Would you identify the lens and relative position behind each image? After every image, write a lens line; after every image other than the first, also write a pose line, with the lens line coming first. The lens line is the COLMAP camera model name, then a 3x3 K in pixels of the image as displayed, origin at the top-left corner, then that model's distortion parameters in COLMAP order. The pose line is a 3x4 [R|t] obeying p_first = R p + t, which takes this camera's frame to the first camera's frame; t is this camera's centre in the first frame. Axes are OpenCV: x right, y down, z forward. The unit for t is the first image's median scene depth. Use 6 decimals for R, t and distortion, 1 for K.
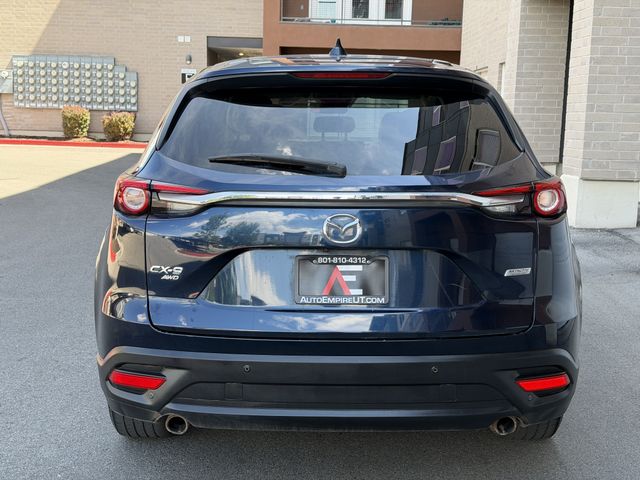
lens RADIAL K [[892.1, 0, 320.1], [0, 892.1, 242.1], [0, 0, 1]] dist [0.098795, 0.000000]
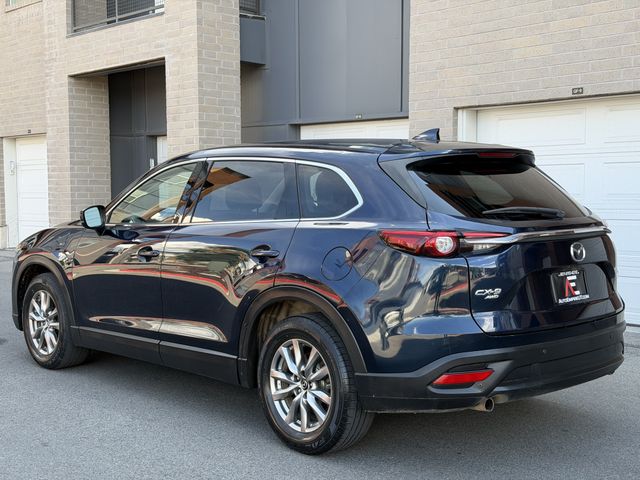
lens RADIAL K [[892.1, 0, 319.5], [0, 892.1, 240.2], [0, 0, 1]] dist [0.098795, 0.000000]
pose [[0.732001, -0.060493, 0.678613, -0.158549], [0.115672, 0.992624, -0.036288, -0.003502], [-0.671412, 0.105059, 0.733599, 0.016636]]
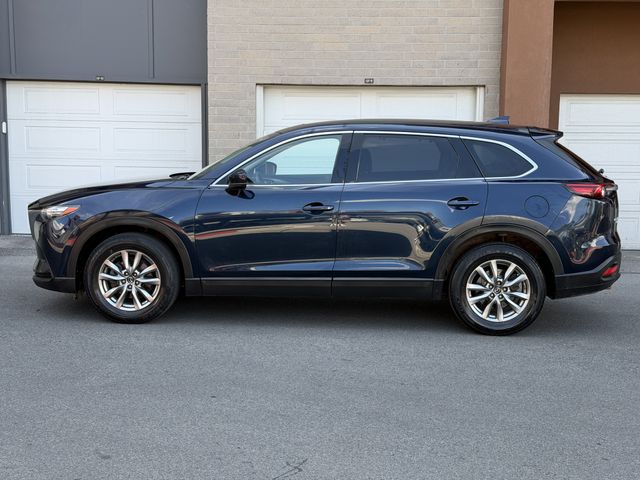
lens RADIAL K [[892.1, 0, 320.3], [0, 892.1, 241.9], [0, 0, 1]] dist [0.098795, 0.000000]
pose [[0.041454, -0.124500, 0.991353, -0.369015], [0.131562, 0.984247, 0.118107, -0.047427], [-0.990441, 0.125528, 0.057180, 0.263924]]
